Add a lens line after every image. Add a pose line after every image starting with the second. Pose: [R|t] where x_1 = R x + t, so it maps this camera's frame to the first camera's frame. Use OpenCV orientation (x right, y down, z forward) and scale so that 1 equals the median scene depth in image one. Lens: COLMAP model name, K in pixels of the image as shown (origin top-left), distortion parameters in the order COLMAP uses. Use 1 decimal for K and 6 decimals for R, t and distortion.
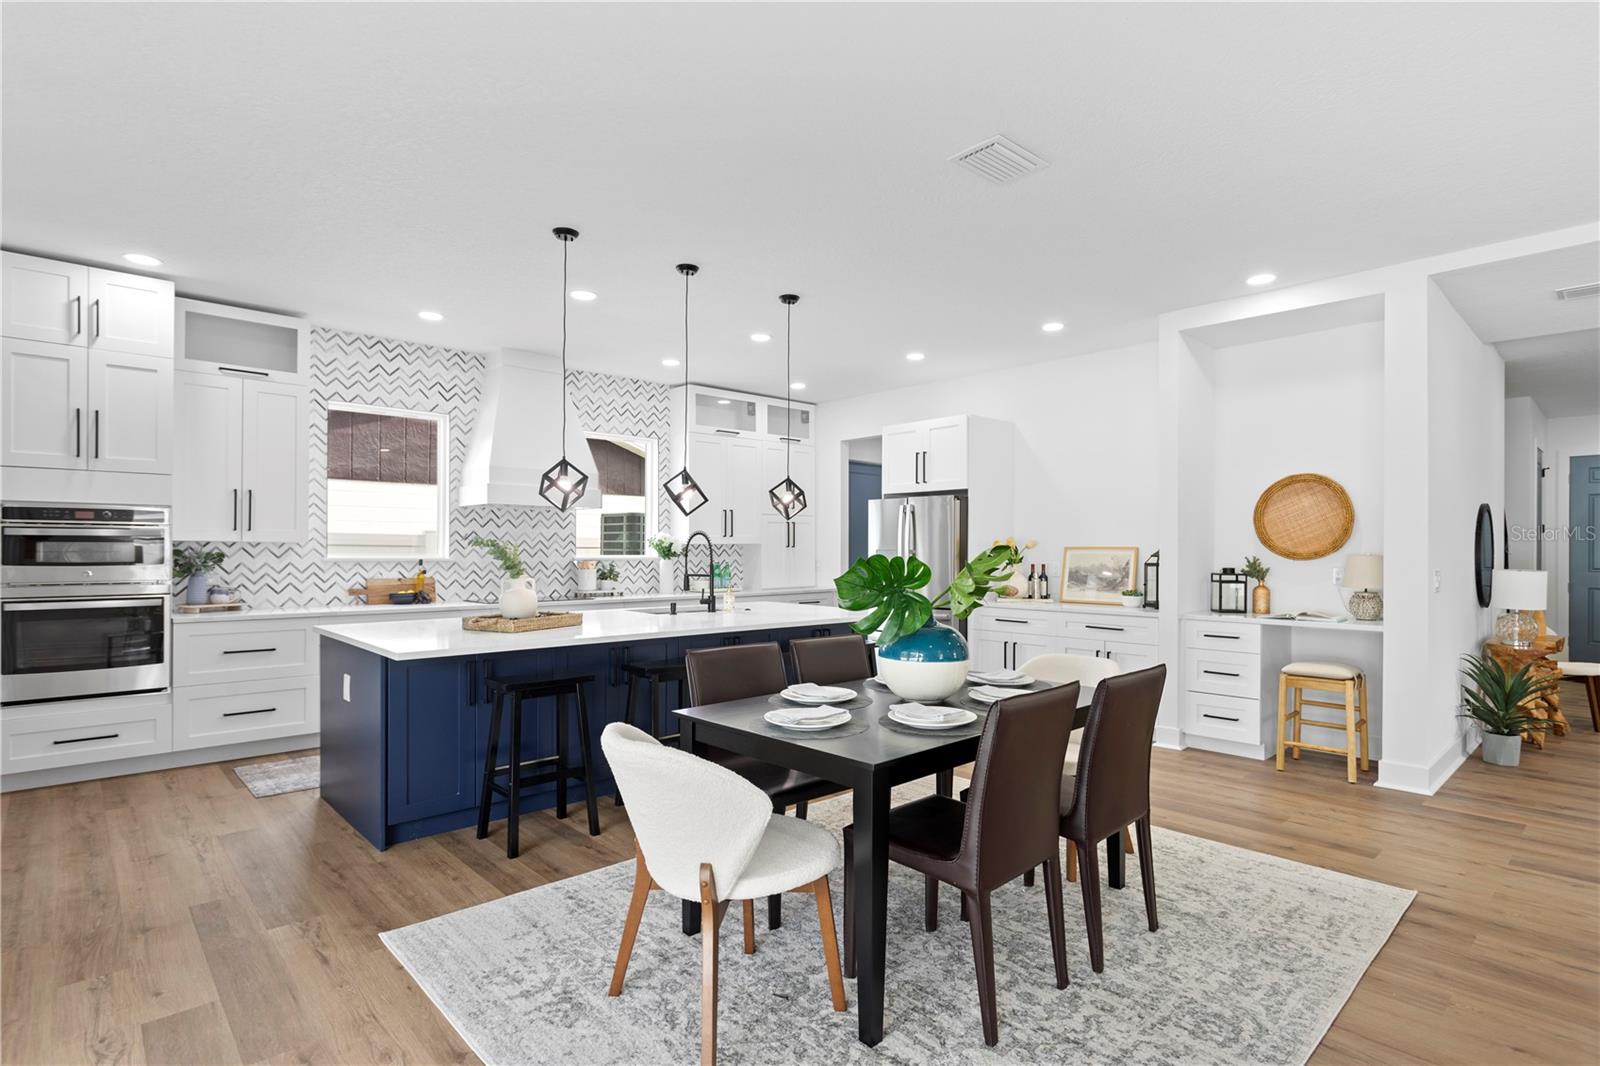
lens RADIAL K [[807.3, 0, 793.4], [0, 807.3, 543.1], [0, 0, 1]] dist [-0.003033, 0.001453]
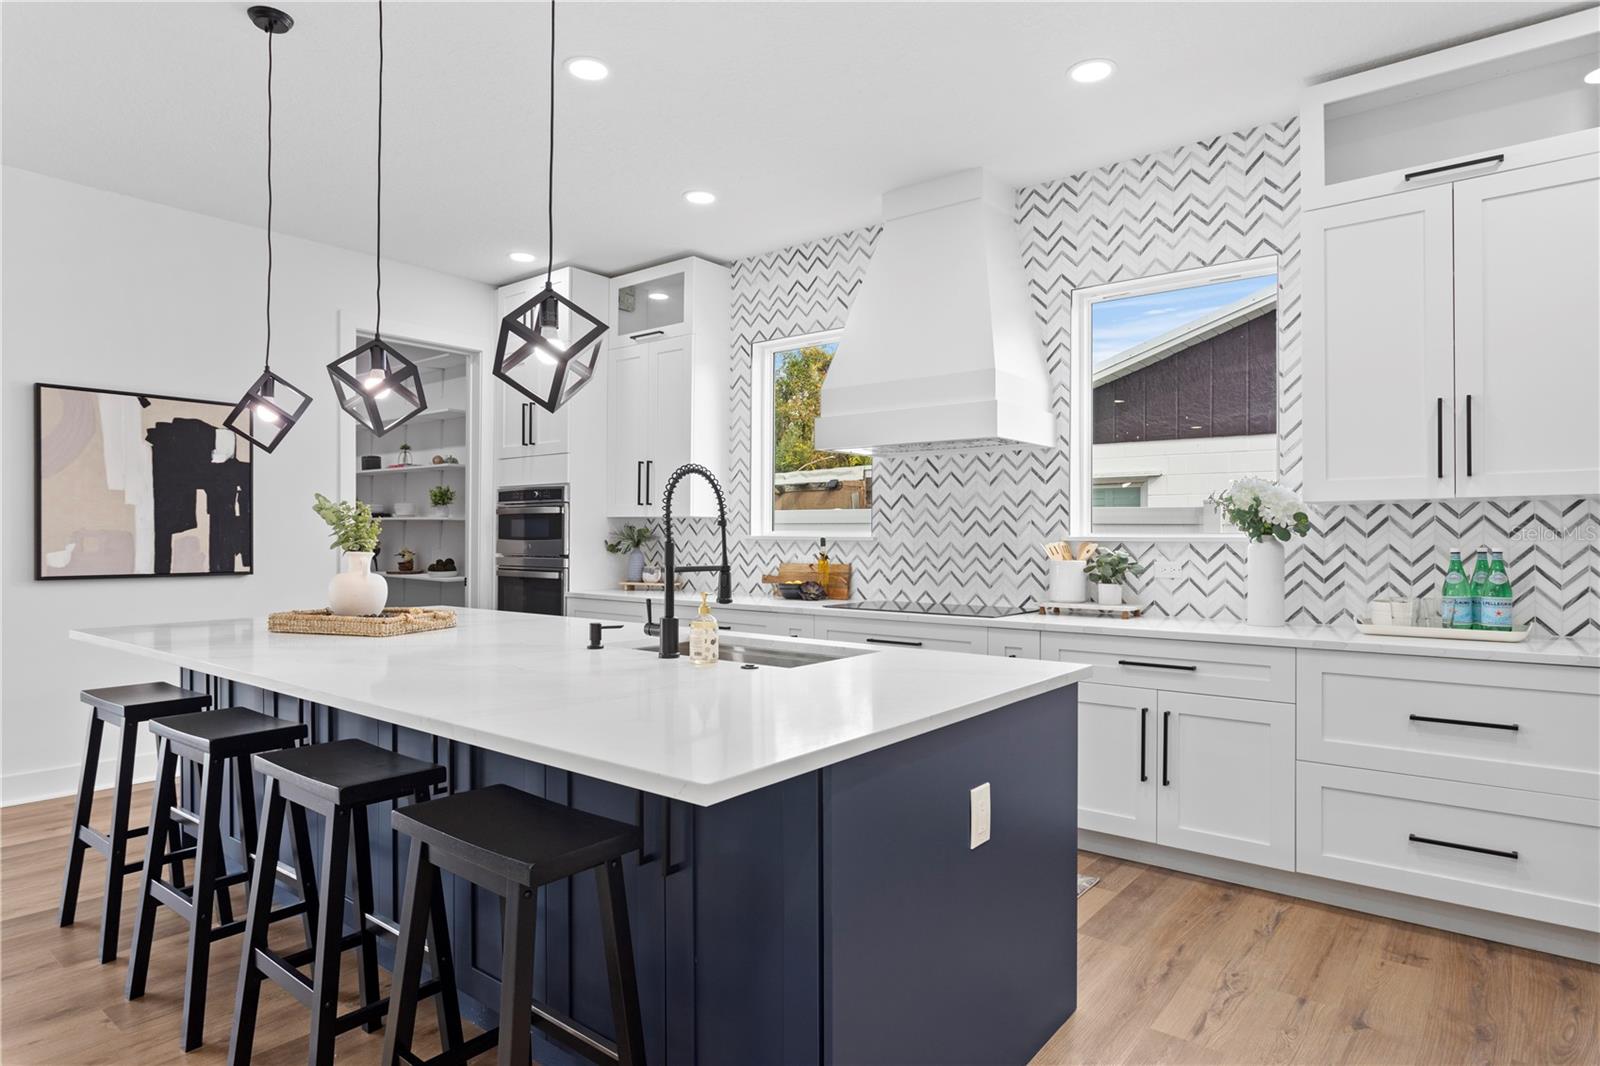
lens RADIAL K [[943.2, 0, 800.0], [0, 943.2, 533.0], [0, 0, 1]] dist [-0.001610, -0.000211]
pose [[0.128734, -0.005788, -0.991662, 0.347342], [0.008542, 0.999952, -0.004728, 0.018955], [0.991642, -0.007862, 0.128777, 0.844879]]
